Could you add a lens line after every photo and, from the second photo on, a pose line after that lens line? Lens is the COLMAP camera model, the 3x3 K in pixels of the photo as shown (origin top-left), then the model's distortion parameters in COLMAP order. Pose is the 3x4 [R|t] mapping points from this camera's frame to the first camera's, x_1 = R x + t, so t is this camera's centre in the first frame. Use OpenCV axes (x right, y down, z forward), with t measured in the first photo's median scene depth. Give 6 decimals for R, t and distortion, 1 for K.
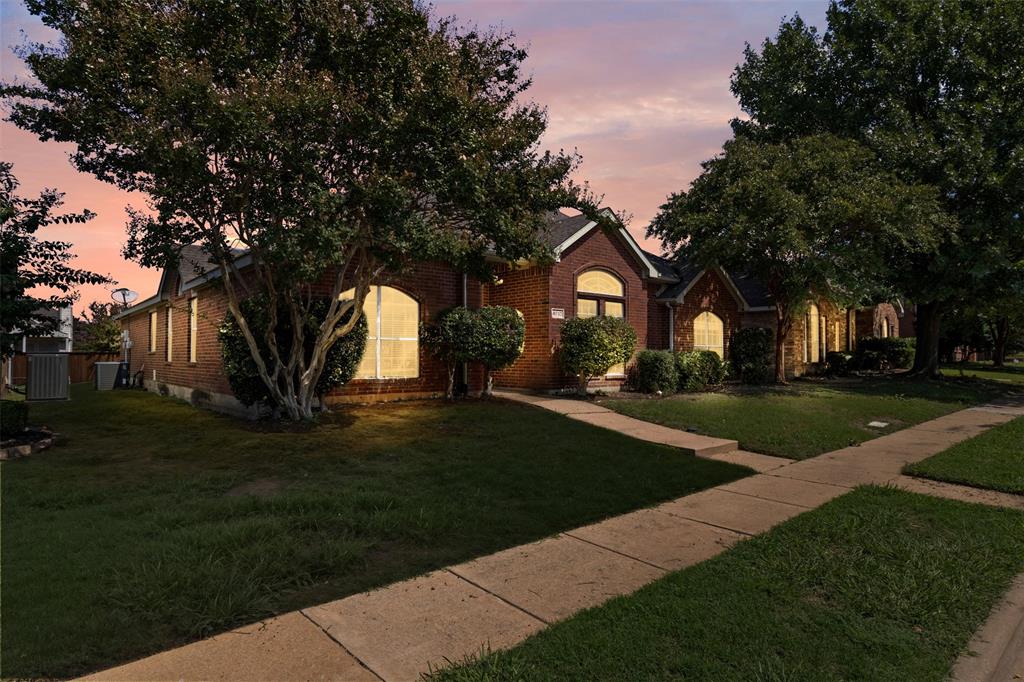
lens RADIAL K [[547.5, 0, 512.0], [0, 547.5, 341.0], [0, 0, 1]] dist [0.000349, 0.000019]
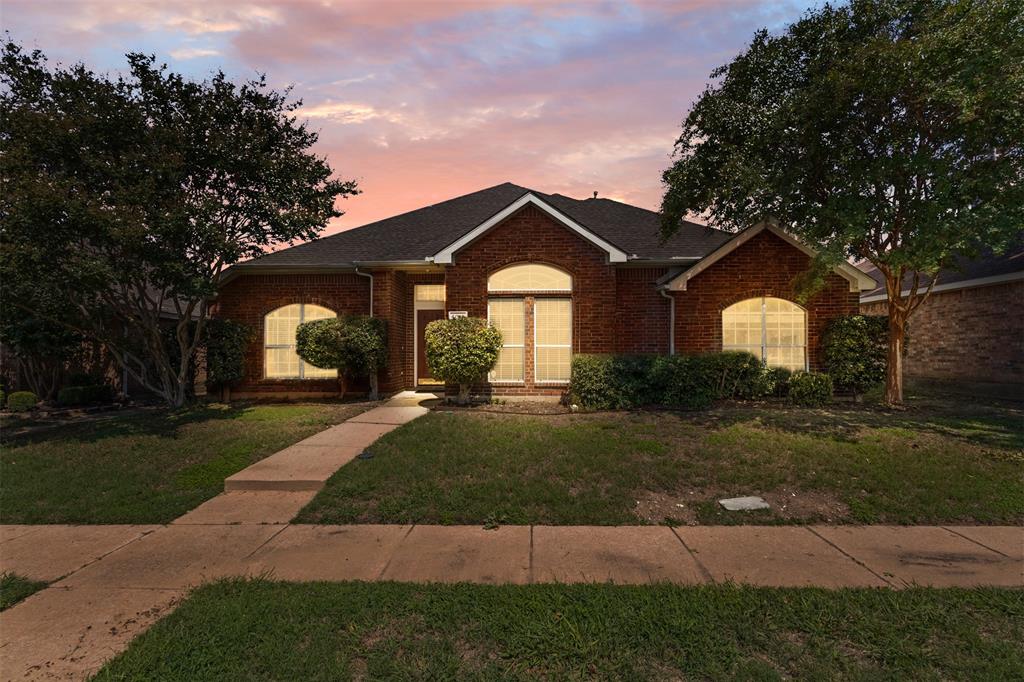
lens RADIAL K [[484.6, 0, 512.0], [0, 484.6, 341.0], [0, 0, 1]] dist [-0.000368, -0.000025]
pose [[0.742671, -0.001573, -0.669655, 0.669141], [0.026239, 0.999298, 0.026753, -0.026380], [0.669143, -0.037440, 0.742190, 0.402578]]
